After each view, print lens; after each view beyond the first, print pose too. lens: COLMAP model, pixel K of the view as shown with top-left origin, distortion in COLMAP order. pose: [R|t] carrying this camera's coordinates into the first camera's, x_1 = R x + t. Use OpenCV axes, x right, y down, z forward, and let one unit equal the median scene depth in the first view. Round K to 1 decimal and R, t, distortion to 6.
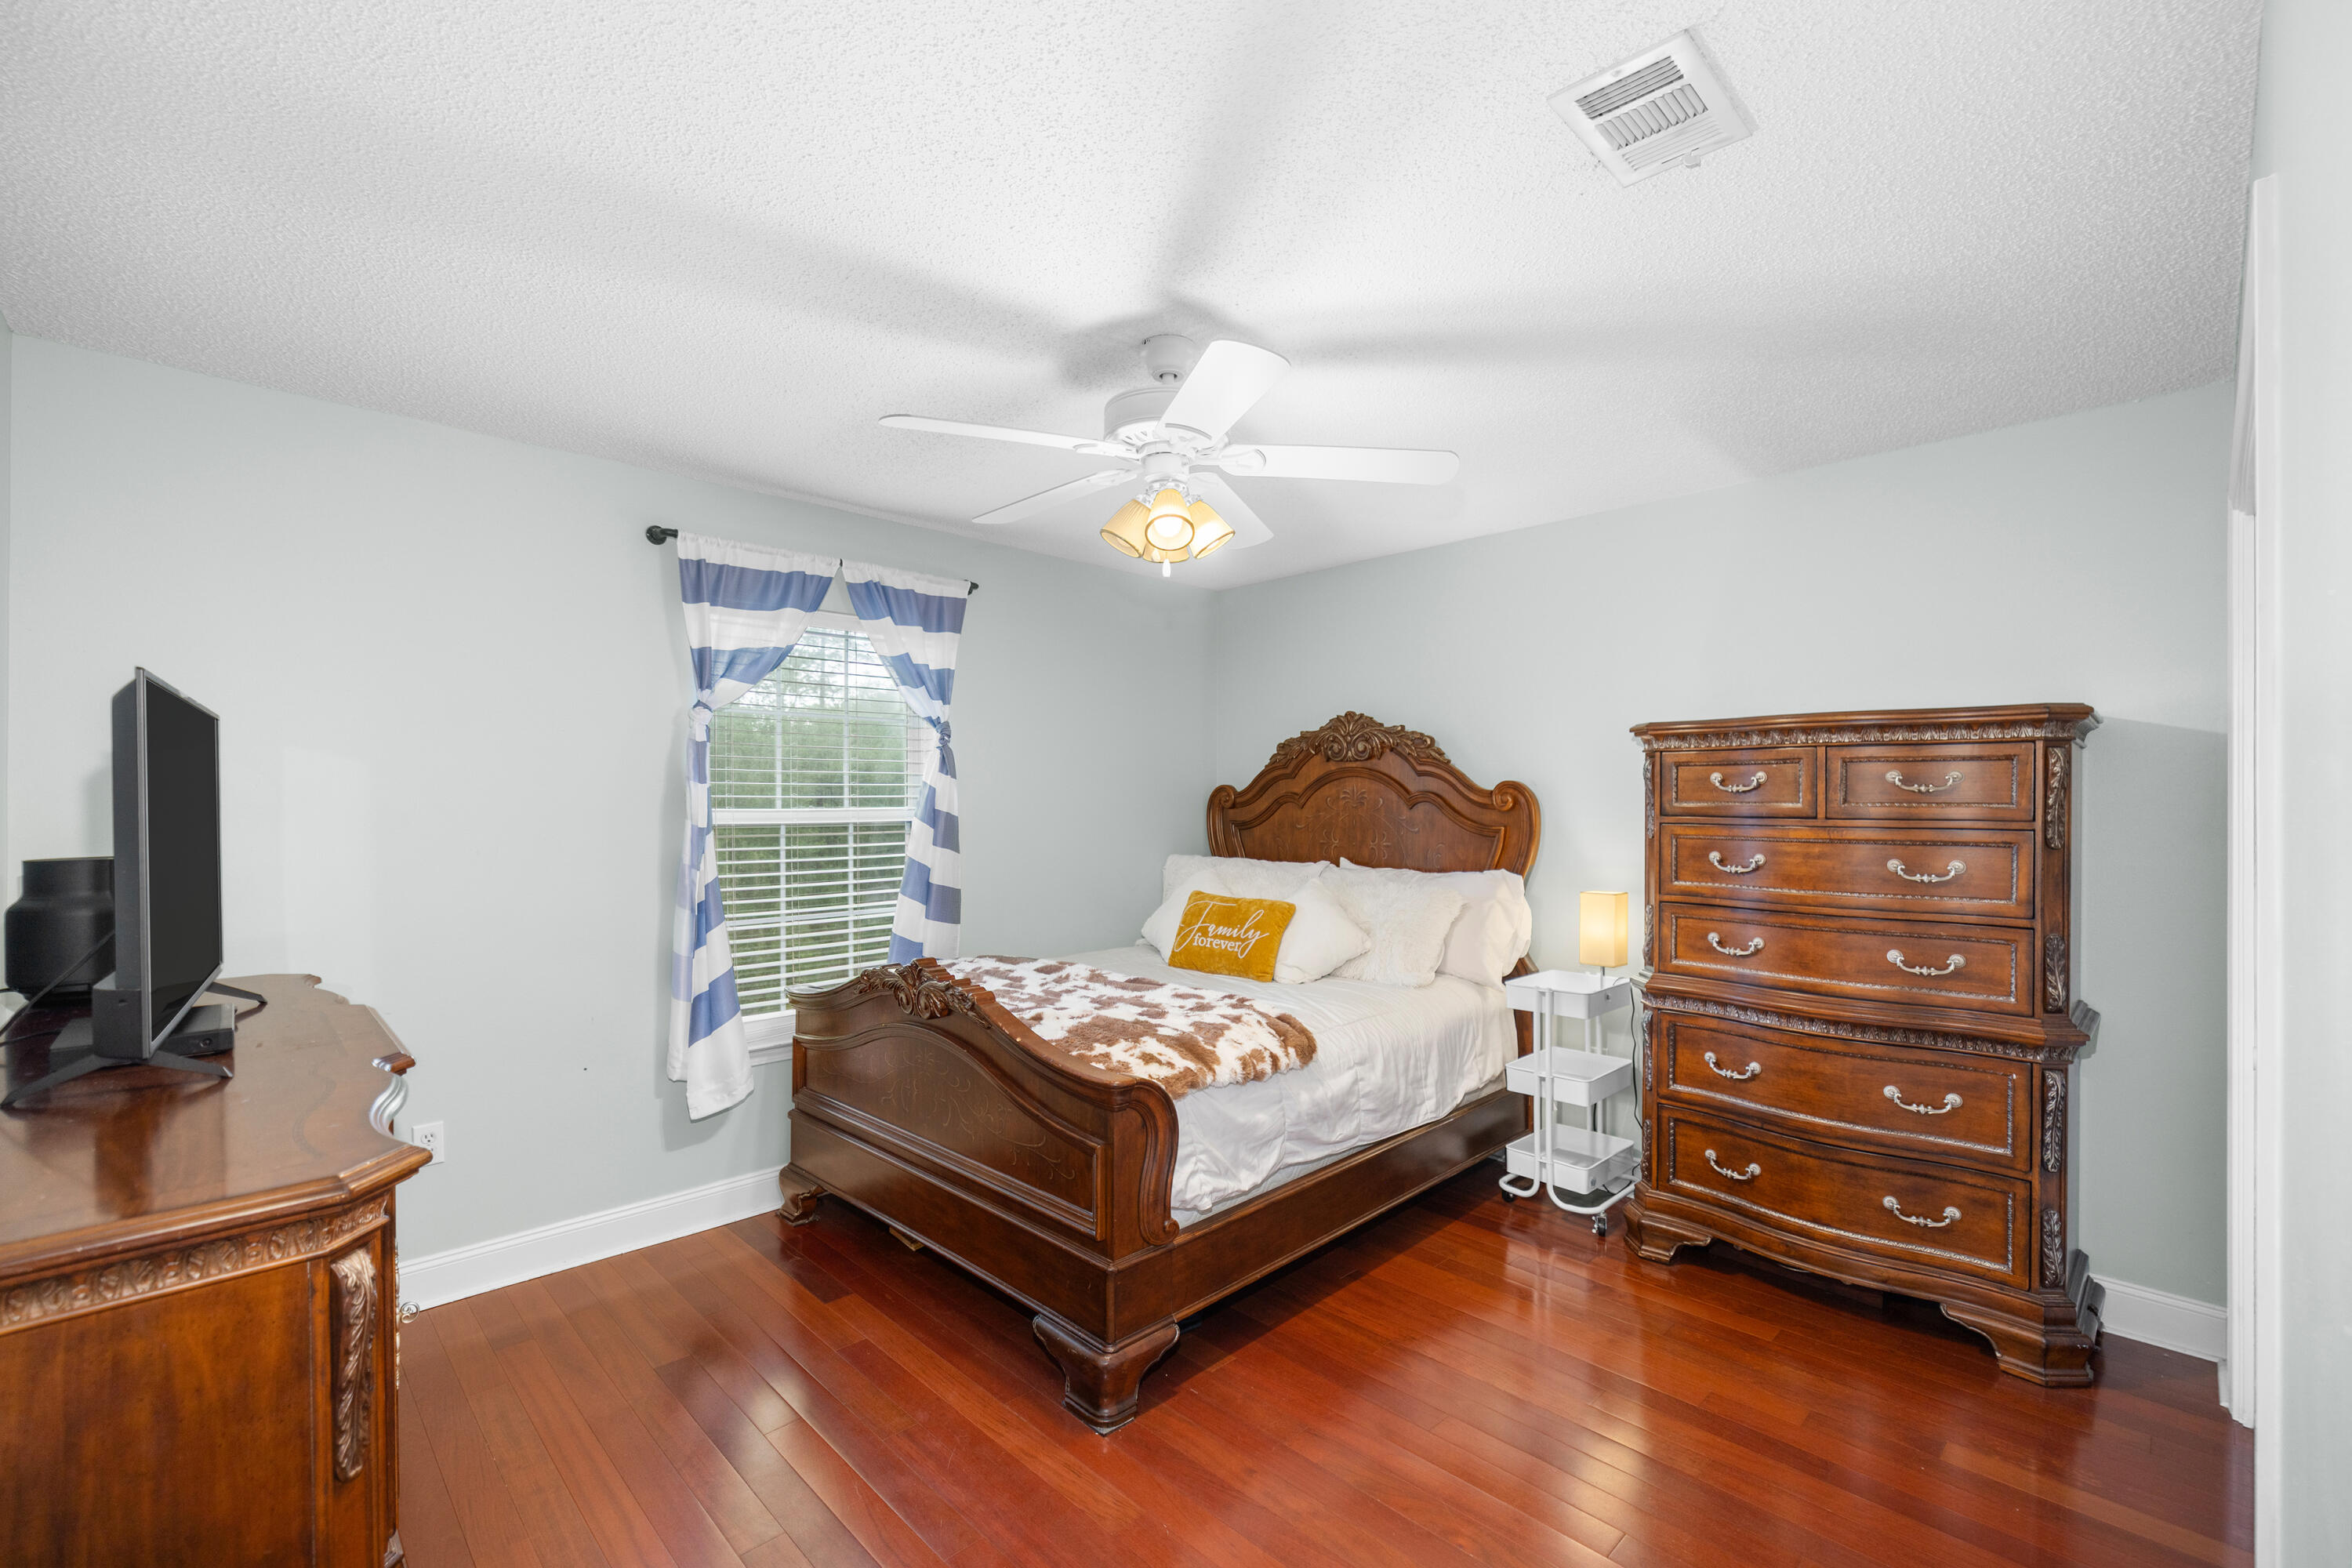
lens RADIAL K [[995.0, 0, 1176.7], [0, 995.0, 790.9], [0, 0, 1]] dist [-0.000963, -0.000248]
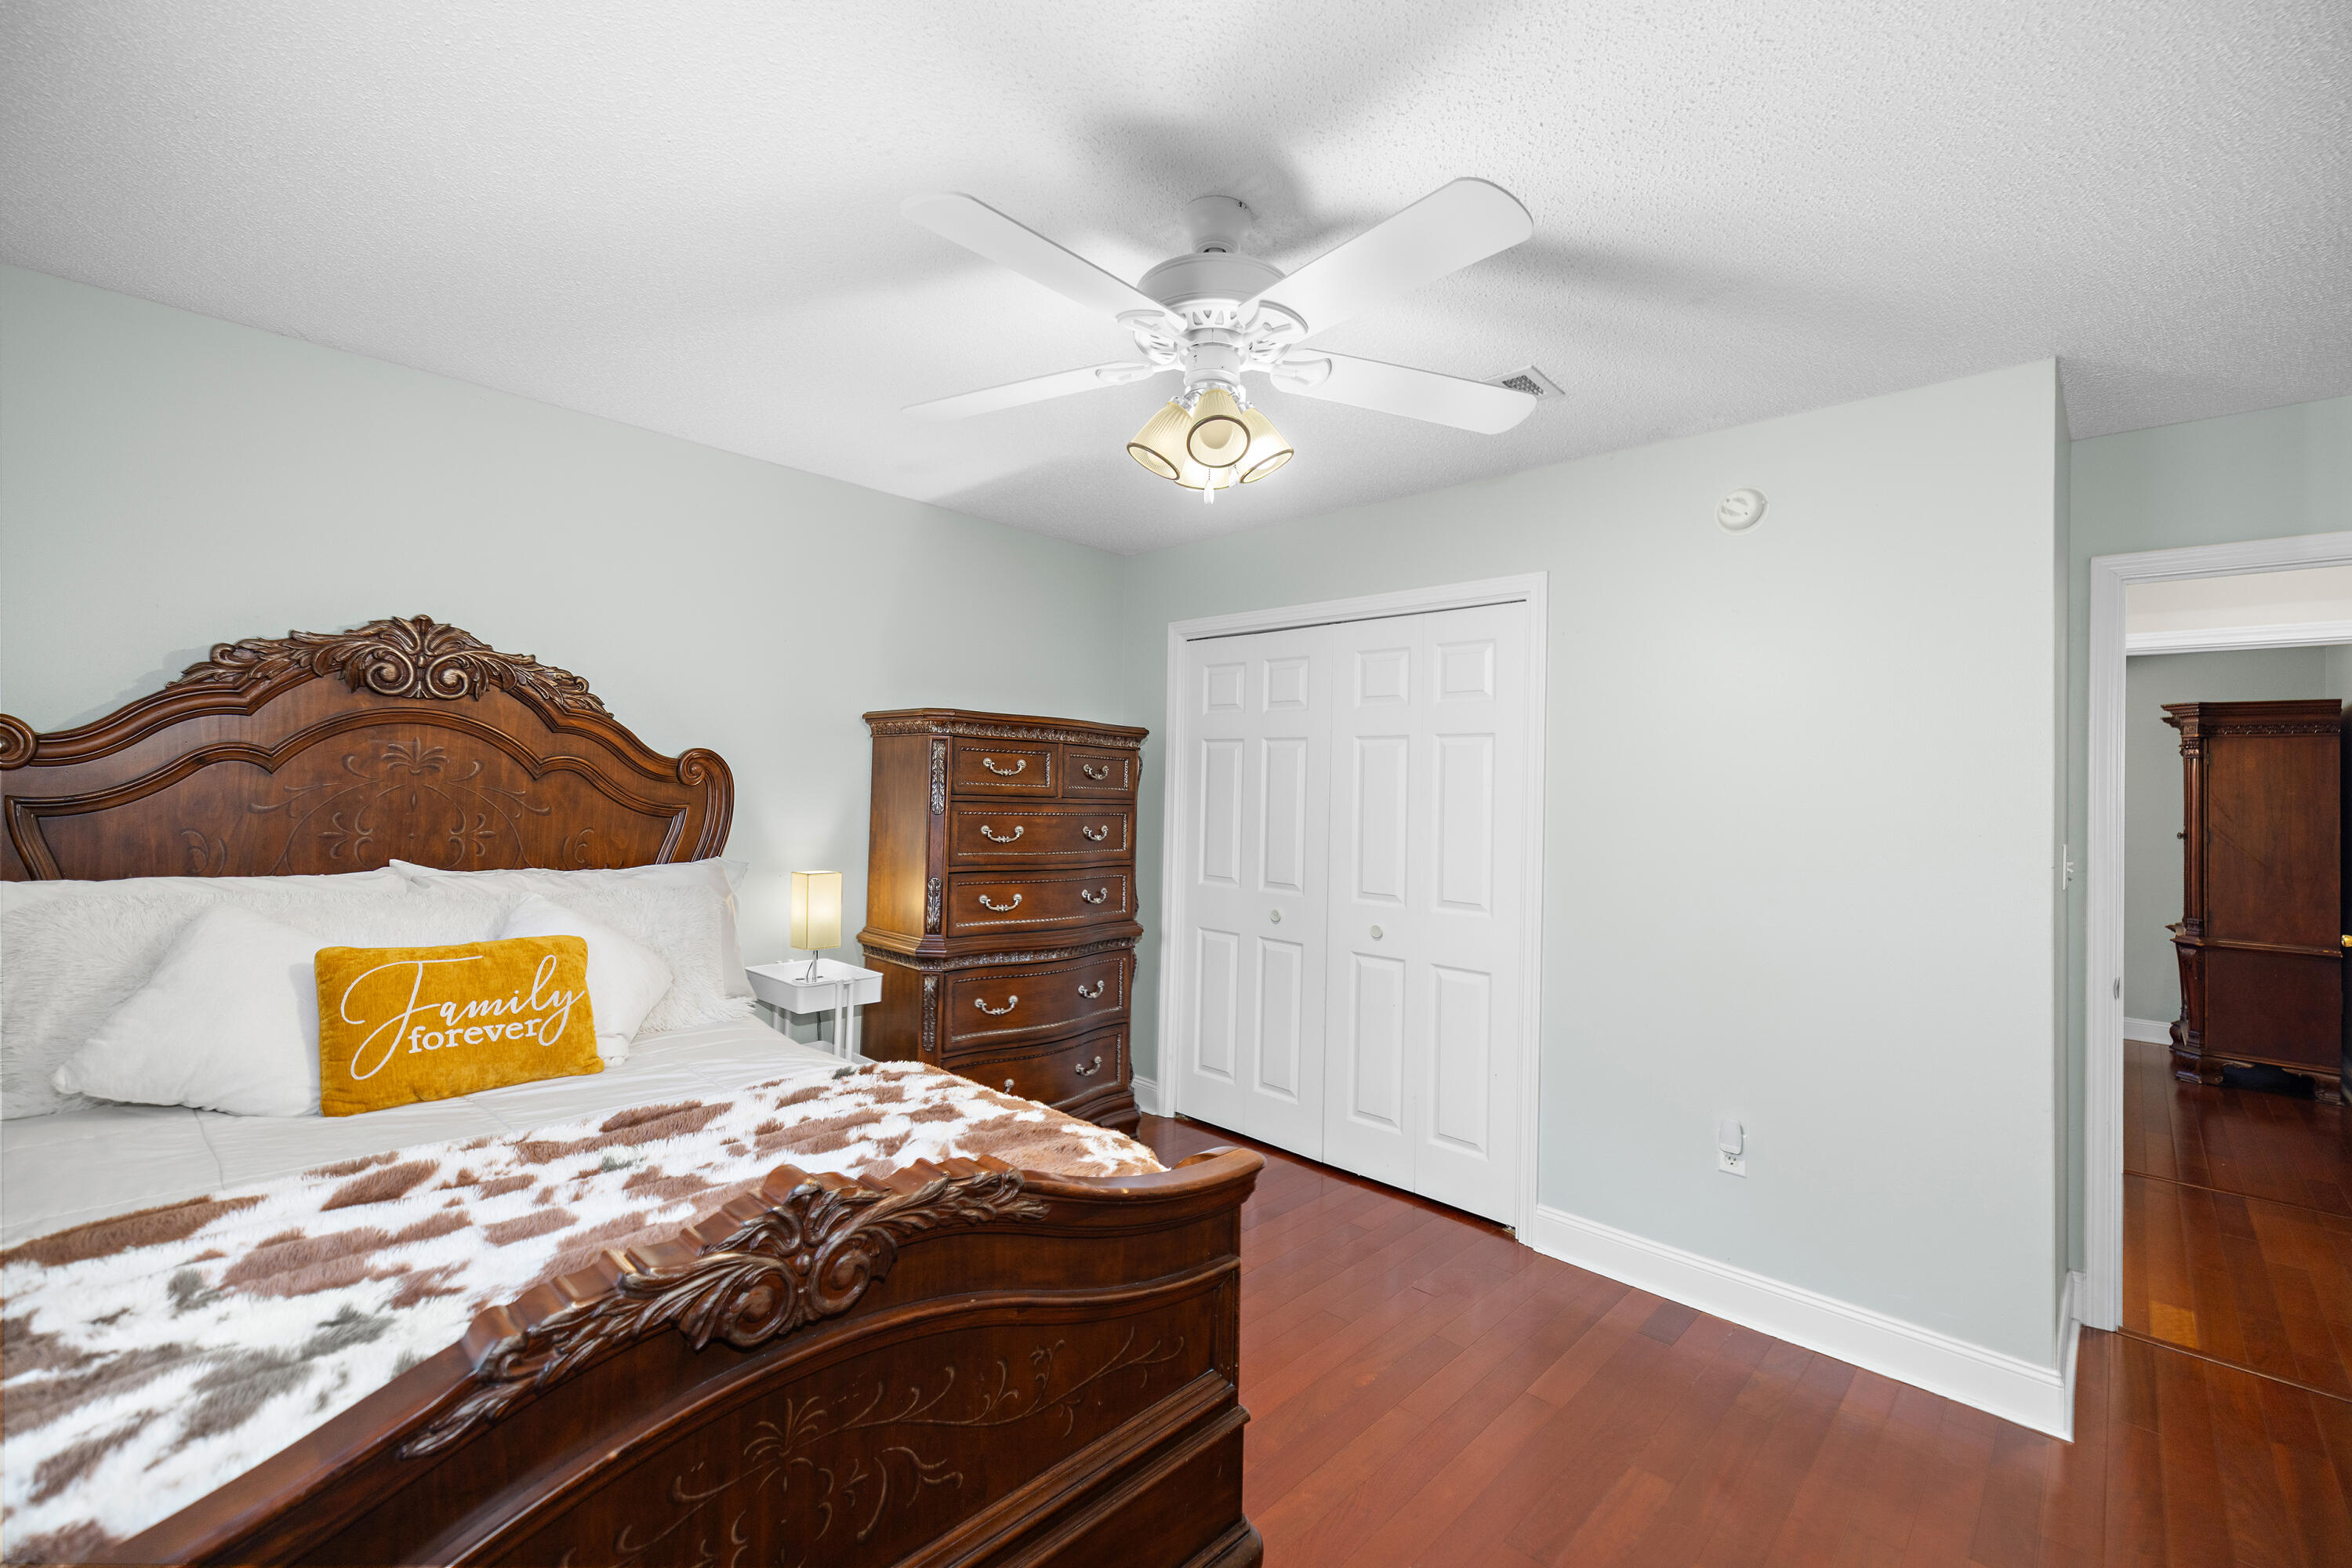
lens RADIAL K [[987.7, 0, 1151.6], [0, 987.7, 774.8], [0, 0, 1]] dist [0.000364, 0.000071]
pose [[-0.024765, 0.014298, 0.999591, -0.454468], [-0.040557, 0.999060, -0.015295, 0.007976], [-0.998870, -0.040919, -0.024162, 0.605942]]
